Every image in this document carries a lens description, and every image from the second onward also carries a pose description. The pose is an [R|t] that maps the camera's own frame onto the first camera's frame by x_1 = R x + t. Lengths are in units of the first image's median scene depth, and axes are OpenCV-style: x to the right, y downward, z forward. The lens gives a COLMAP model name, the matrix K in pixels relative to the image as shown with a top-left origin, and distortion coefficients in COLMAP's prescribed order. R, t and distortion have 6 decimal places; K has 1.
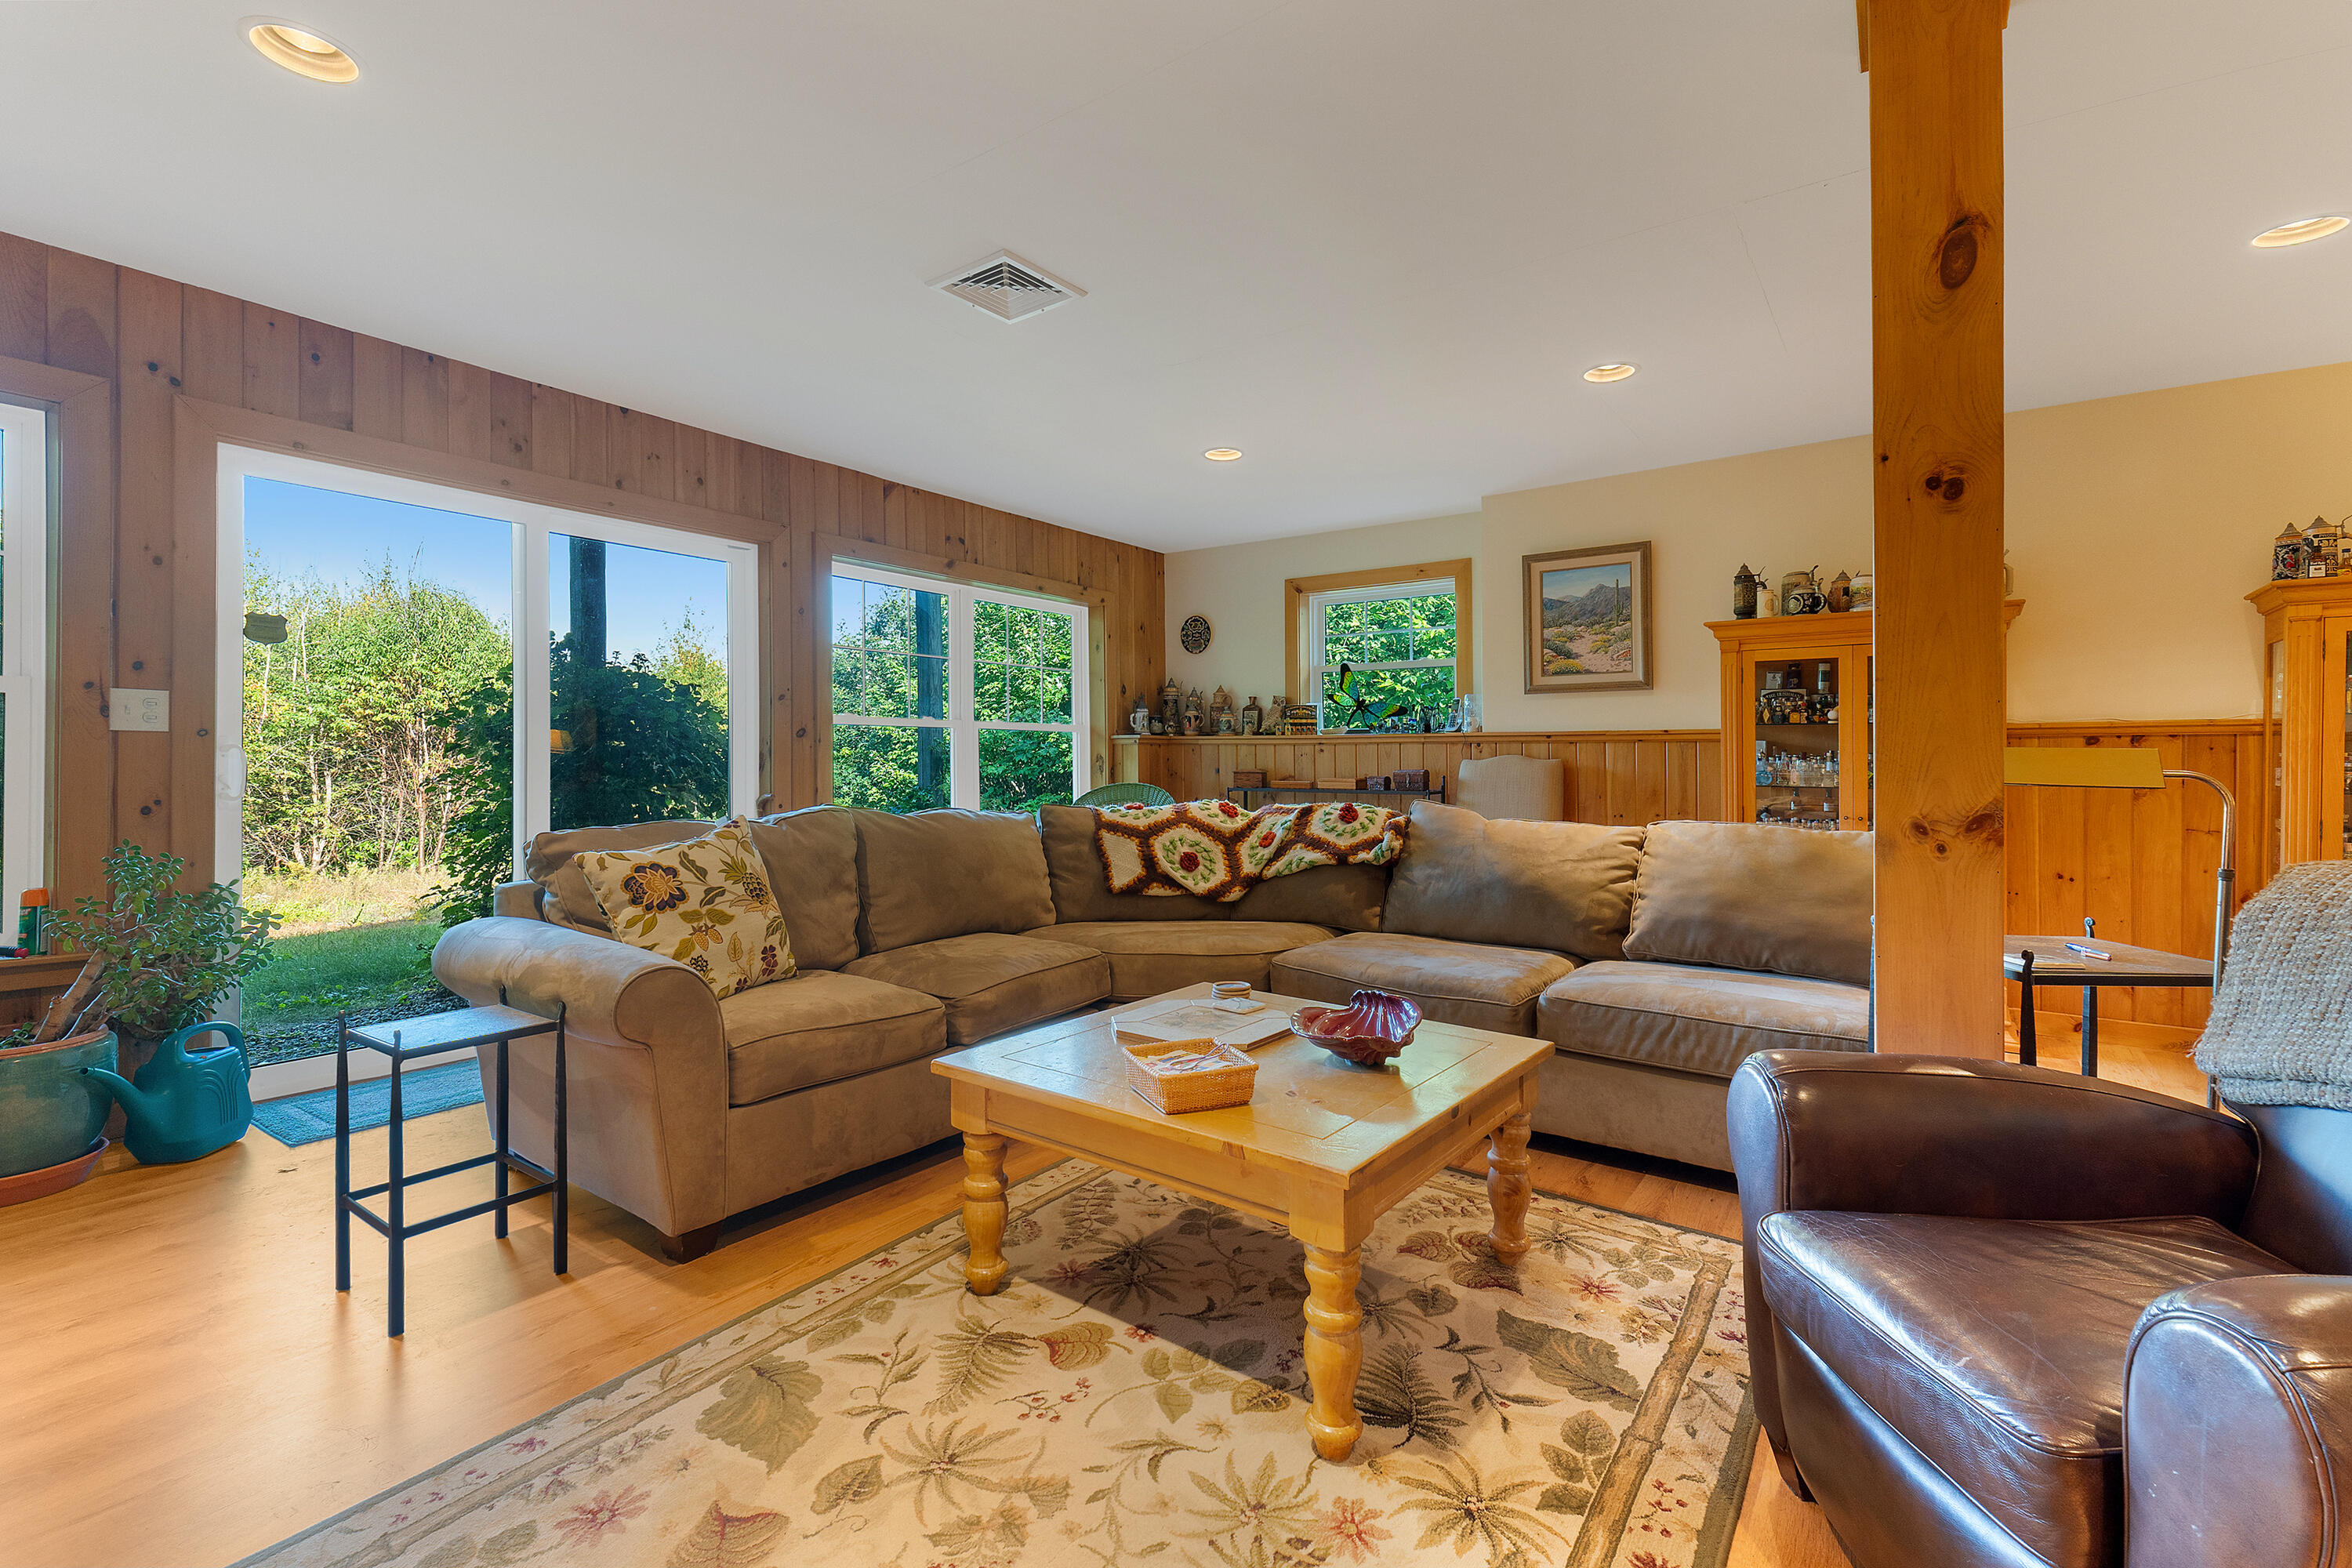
lens RADIAL K [[1081.5, 0, 1176.8], [0, 1081.5, 777.9], [0, 0, 1]] dist [0.038065, 0.000414]
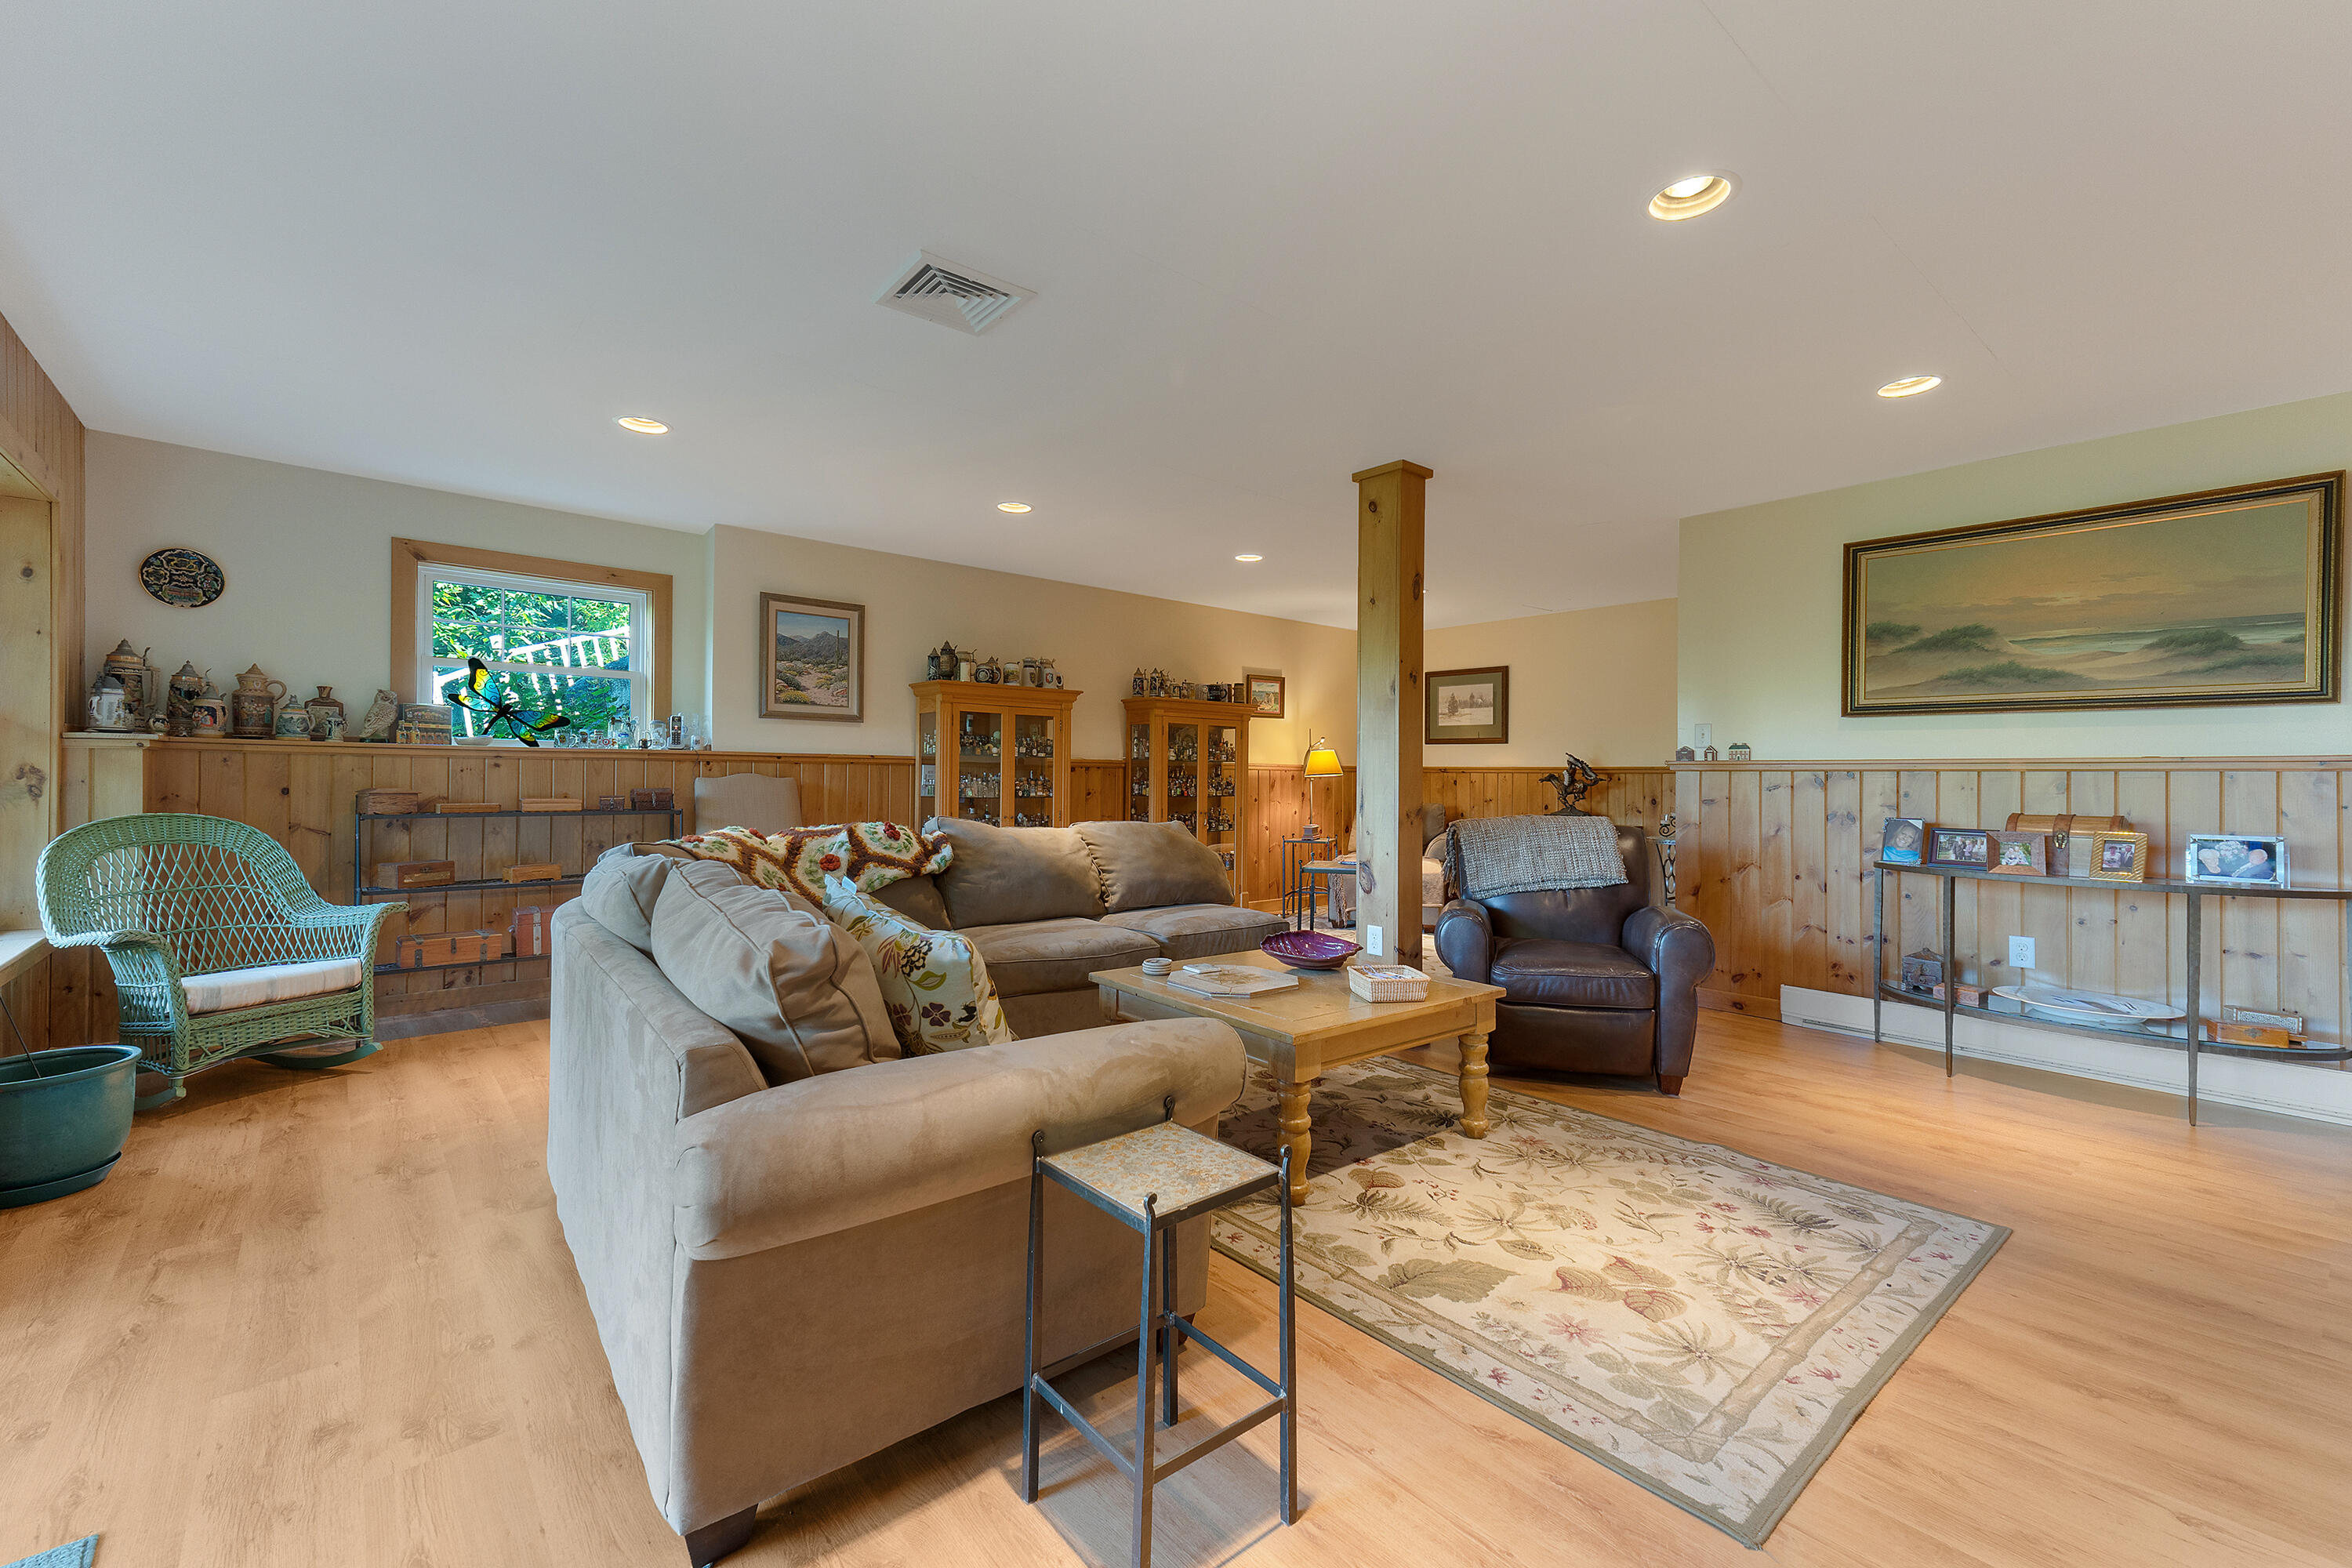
lens RADIAL K [[986.1, 0, 1183.6], [0, 986.1, 786.6], [0, 0, 1]] dist [0.019931, -0.001176]
pose [[0.215813, -0.011084, 0.976372, -0.785143], [0.003810, 0.999938, 0.010509, -0.023049], [-0.976427, 0.001452, 0.215842, 0.507637]]
